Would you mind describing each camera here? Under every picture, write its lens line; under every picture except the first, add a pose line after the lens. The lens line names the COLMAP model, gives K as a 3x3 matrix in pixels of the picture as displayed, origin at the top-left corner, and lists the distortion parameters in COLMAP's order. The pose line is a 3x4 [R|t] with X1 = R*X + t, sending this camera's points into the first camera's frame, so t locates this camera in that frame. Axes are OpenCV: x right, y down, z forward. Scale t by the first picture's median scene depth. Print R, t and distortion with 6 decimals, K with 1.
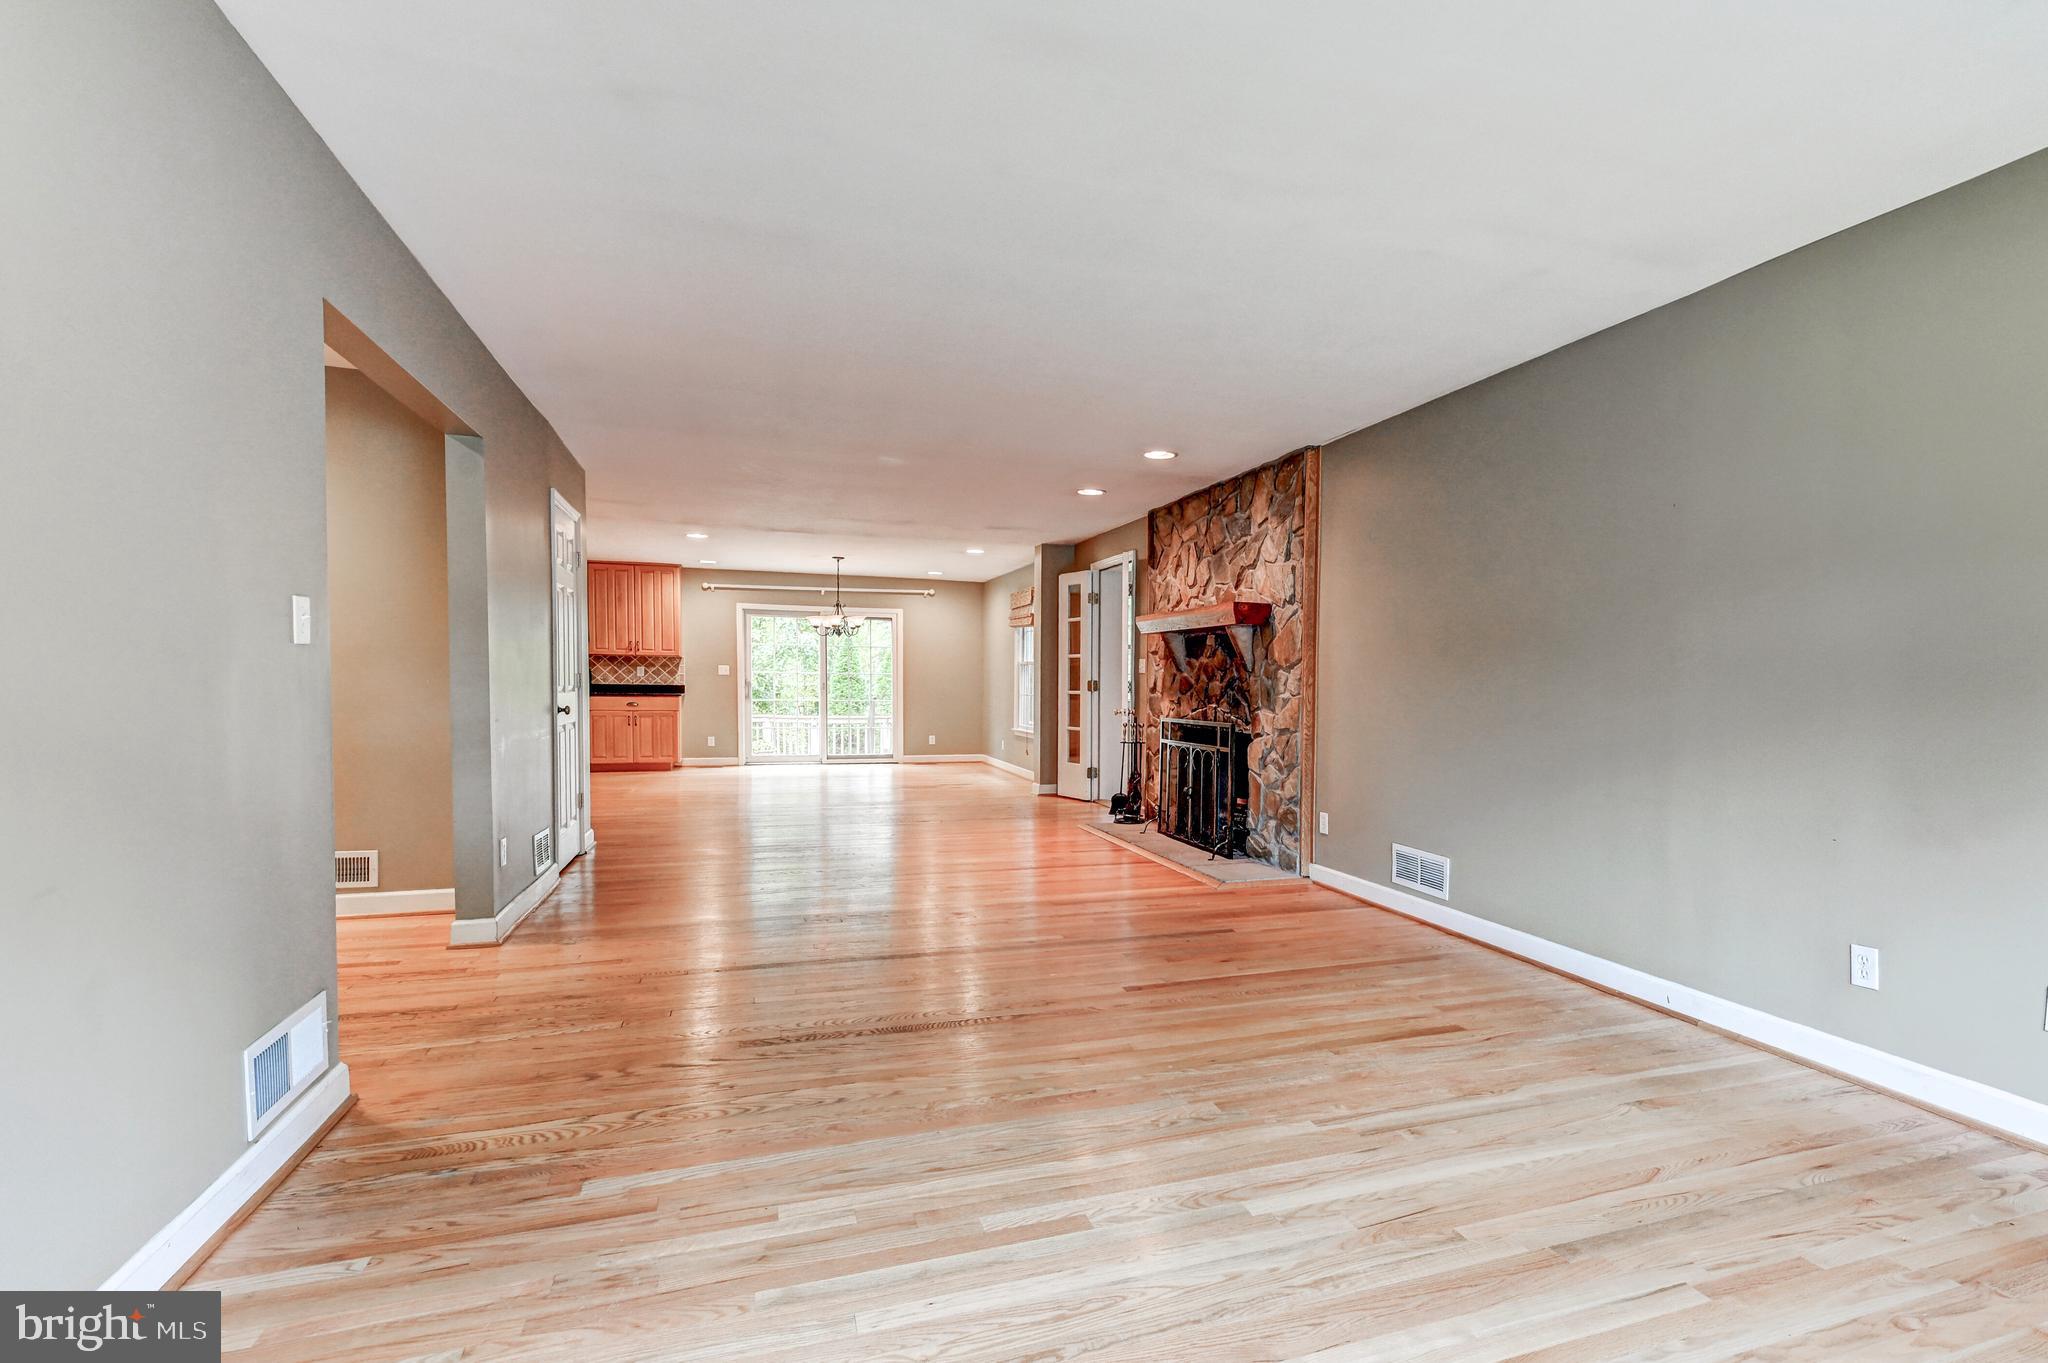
lens RADIAL K [[970.4, 0, 1085.9], [0, 970.4, 711.5], [0, 0, 1]] dist [0.000781, 0.000256]
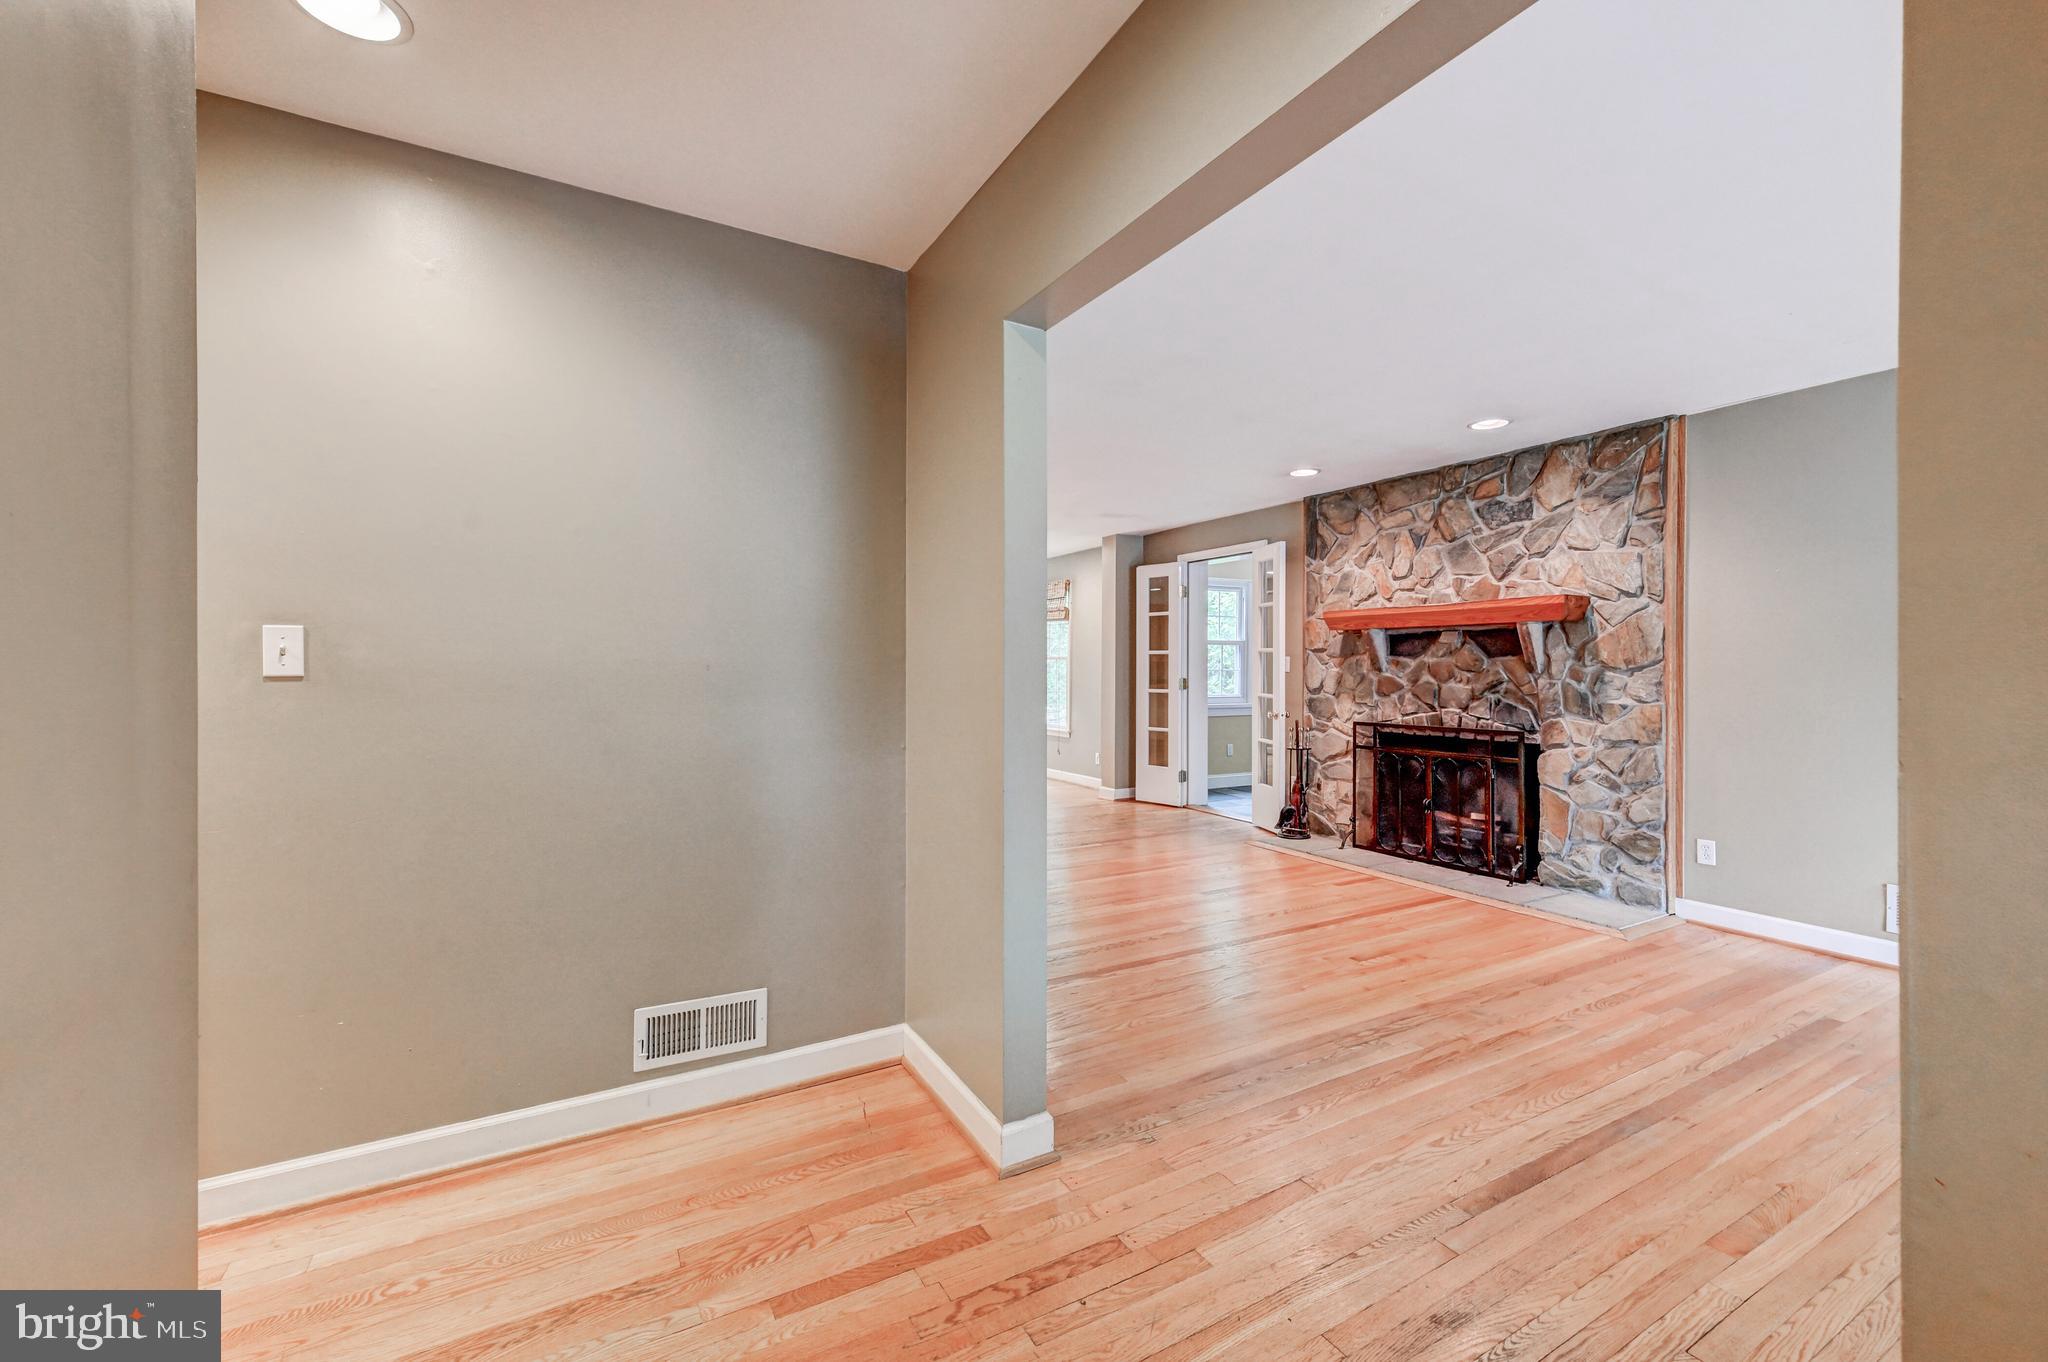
lens RADIAL K [[862.8, 0, 980.6], [0, 862.8, 662.3], [0, 0, 1]] dist [0.001591, 0.000289]
pose [[0.993032, -0.002909, 0.117806, -0.388155], [0.007482, 0.999235, -0.038394, -0.022421], [-0.117604, 0.039008, 0.992294, 0.255111]]
